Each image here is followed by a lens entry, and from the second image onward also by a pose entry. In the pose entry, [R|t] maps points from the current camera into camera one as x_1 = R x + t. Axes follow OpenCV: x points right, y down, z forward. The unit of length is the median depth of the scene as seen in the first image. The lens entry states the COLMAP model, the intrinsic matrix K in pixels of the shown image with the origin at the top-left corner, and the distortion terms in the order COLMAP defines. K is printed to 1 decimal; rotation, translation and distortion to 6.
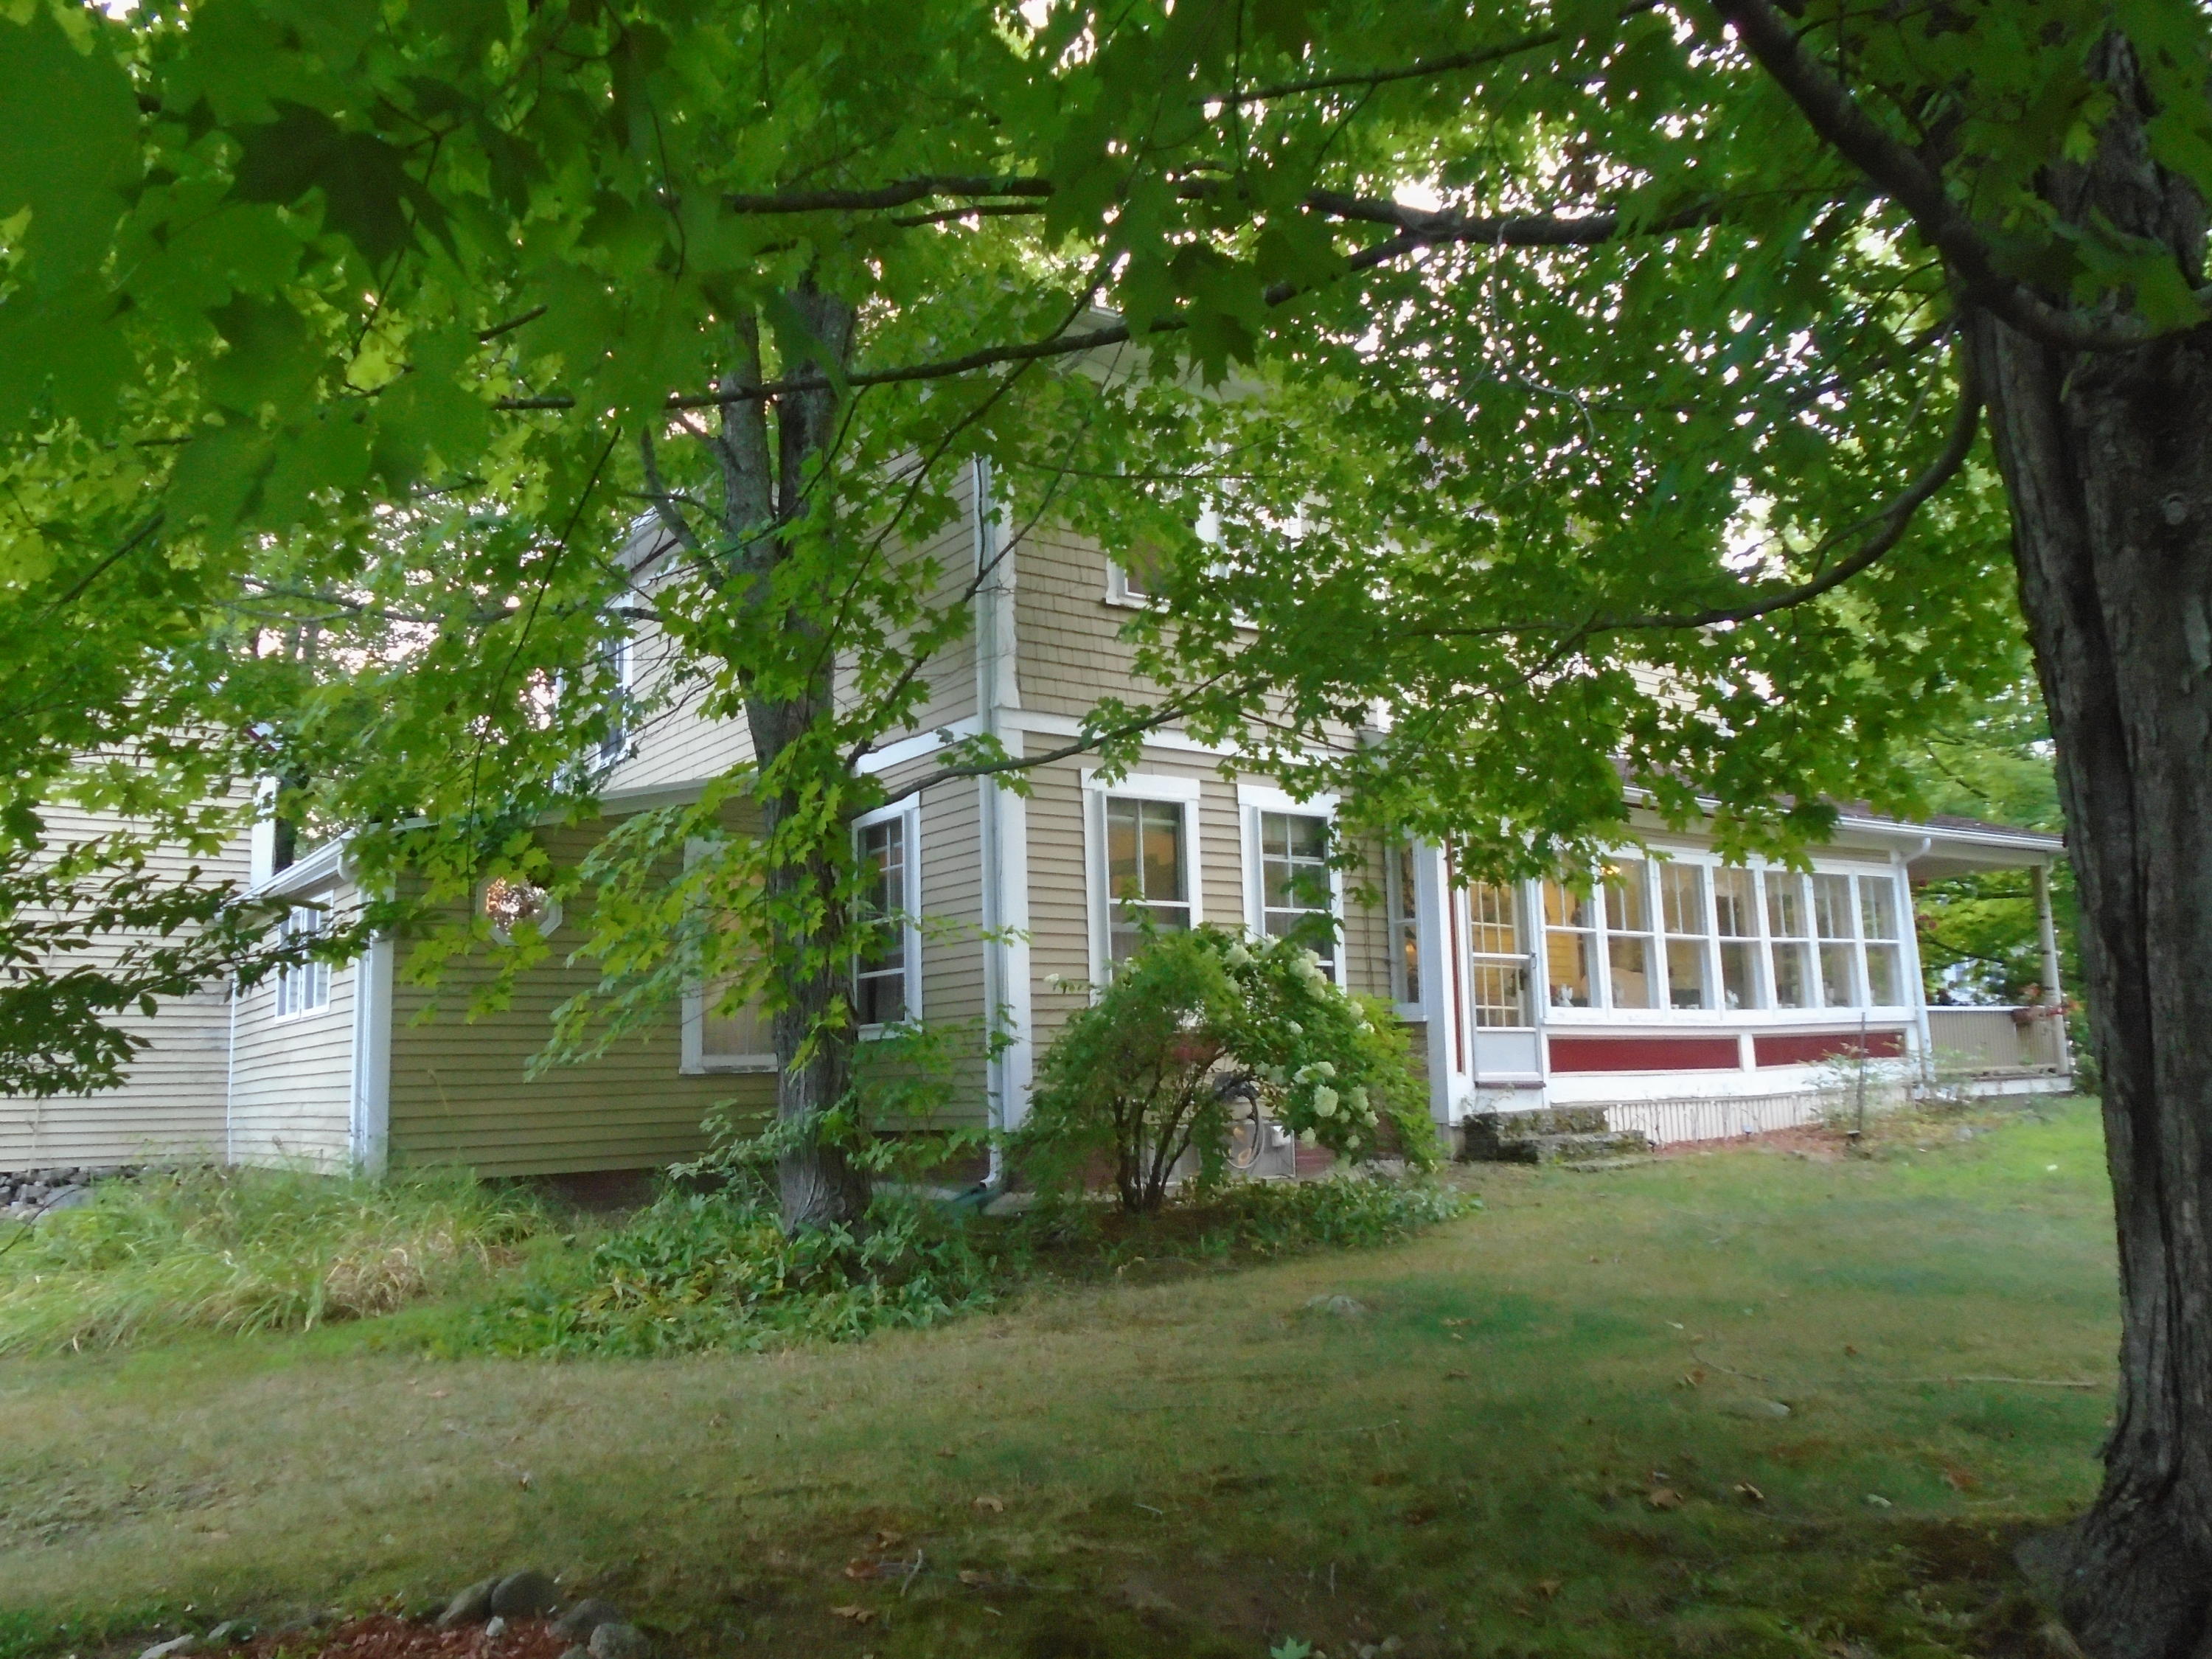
lens RADIAL K [[1707.3, 0, 1106.0], [0, 1707.3, 829.5], [0, 0, 1]] dist [-0.011262, -0.004640]
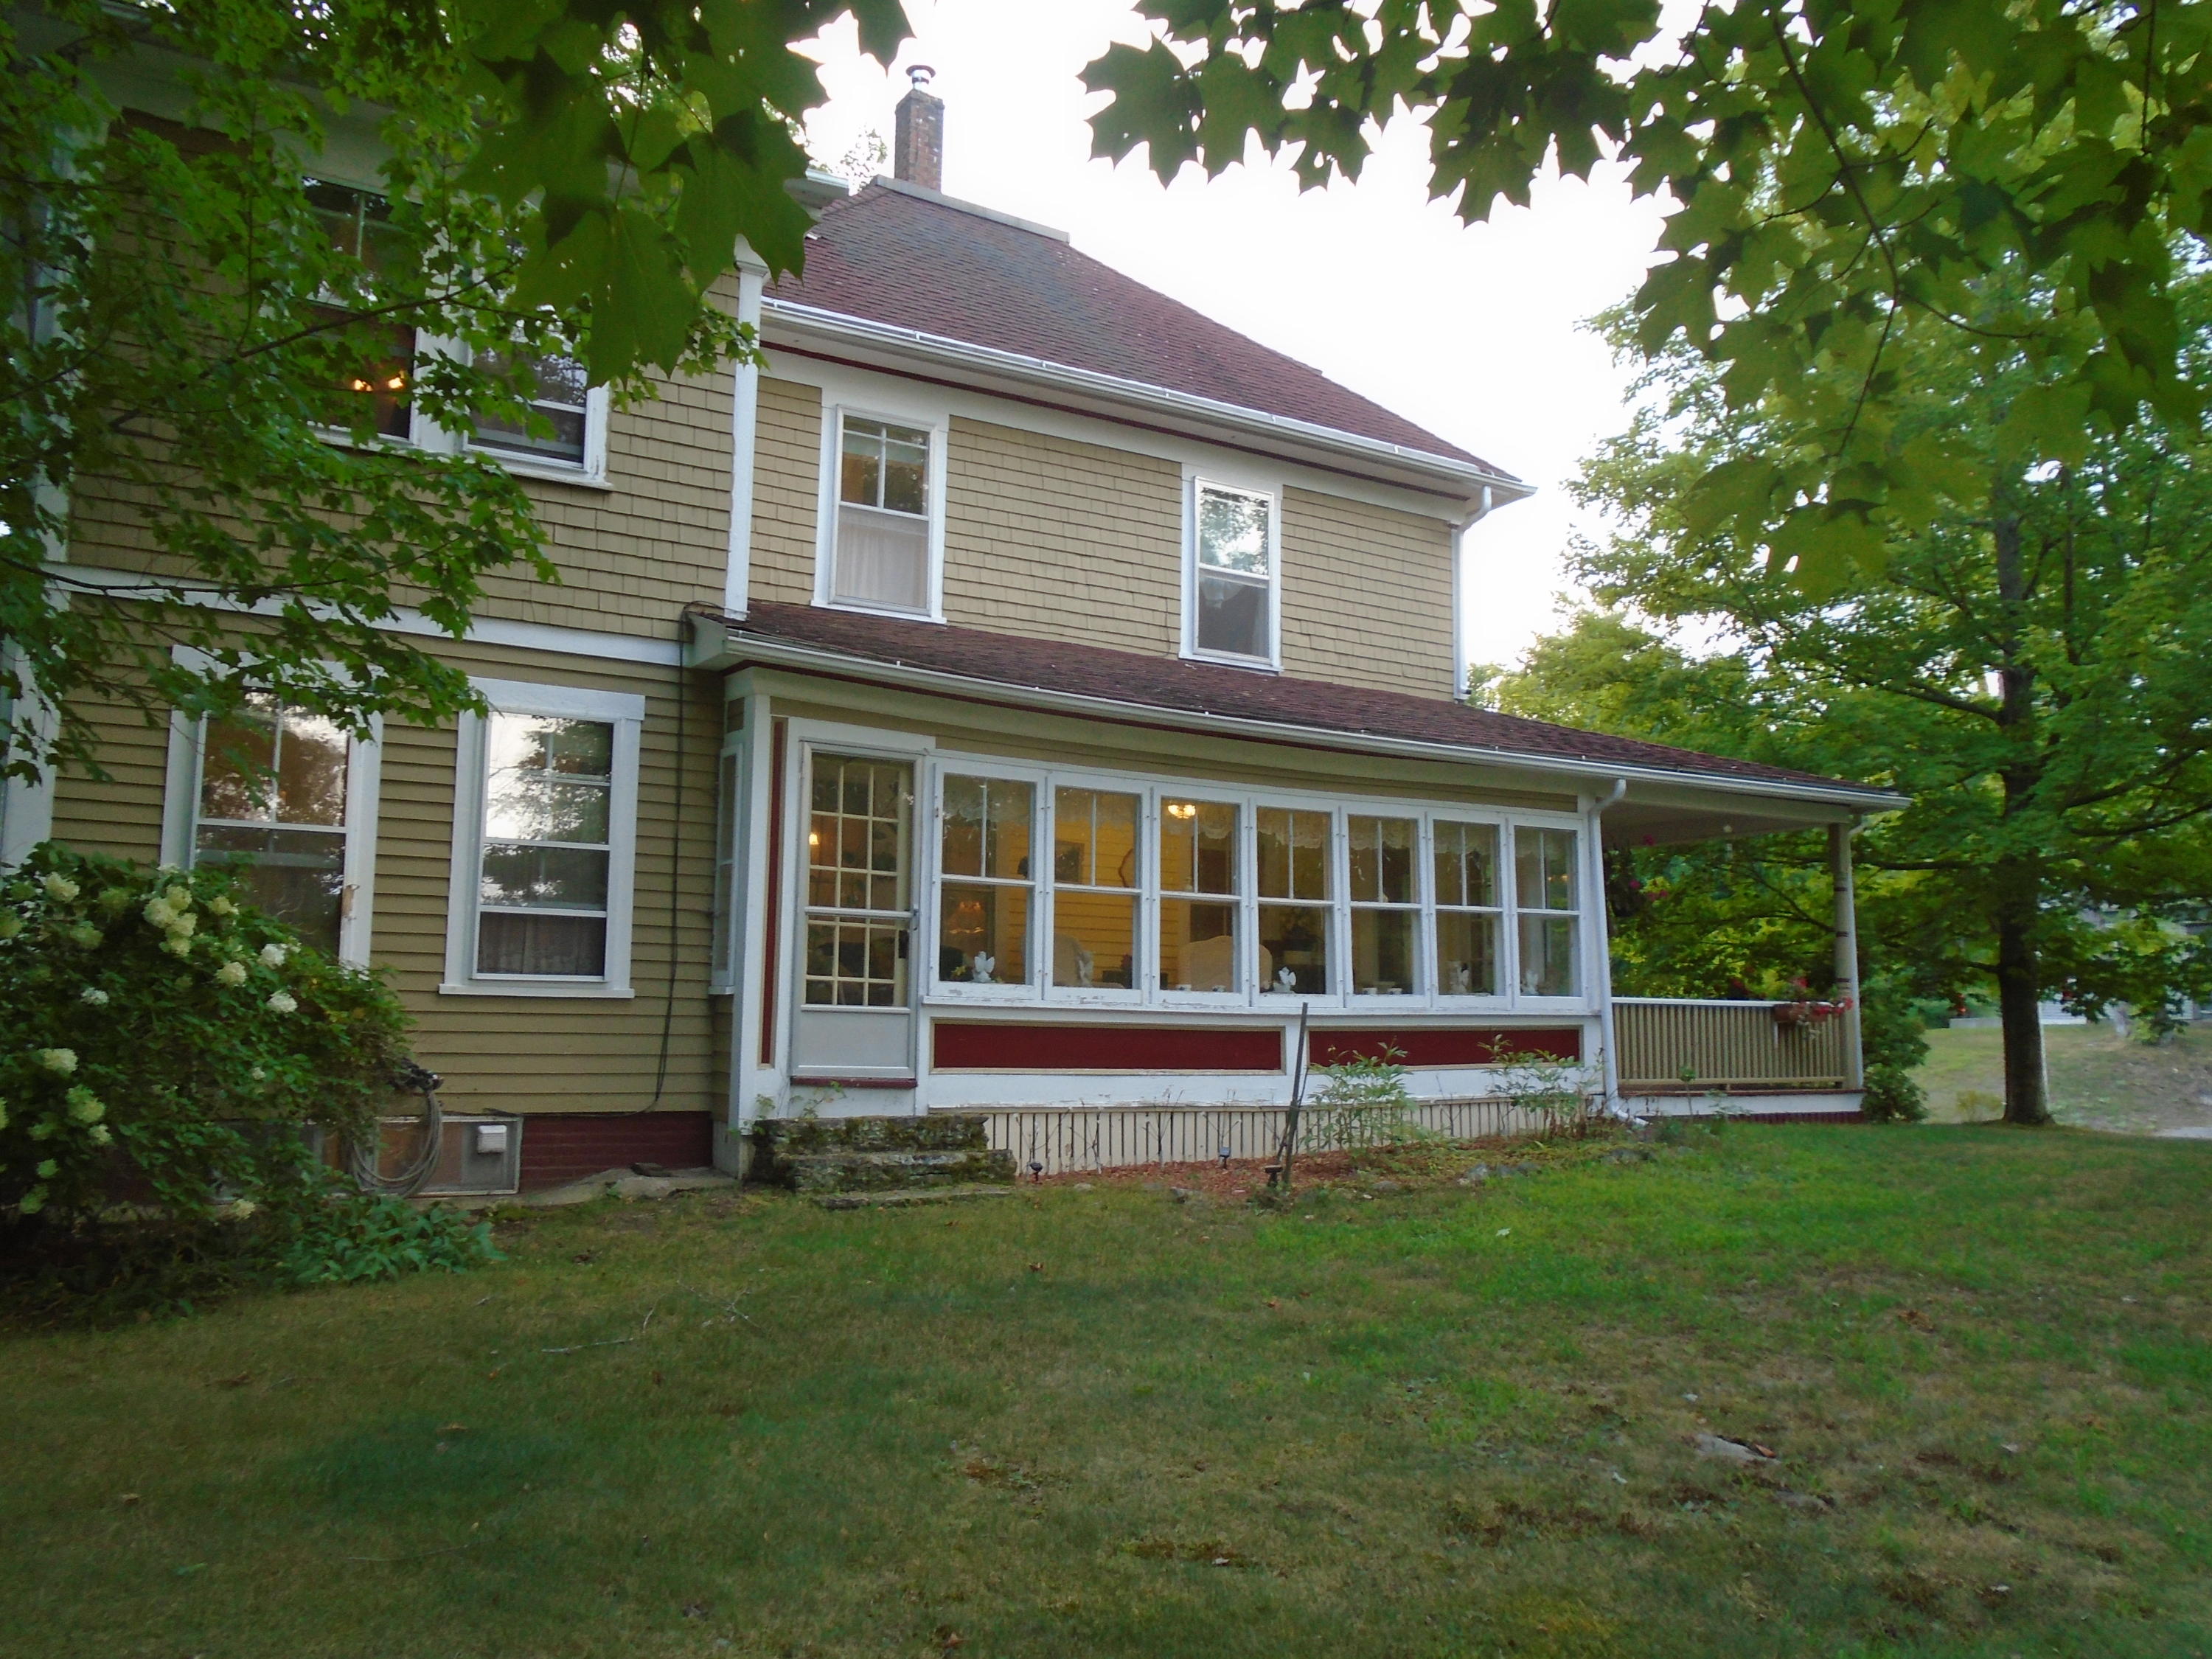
lens RADIAL K [[1582.8, 0, 1154.6], [0, 1582.8, 873.3], [0, 0, 1]] dist [-0.005225, -0.003540]
pose [[0.991813, 0.019383, -0.126218, 0.430269], [-0.014702, 0.999173, 0.037914, 0.027569], [0.126848, -0.035748, 0.991278, 0.310453]]
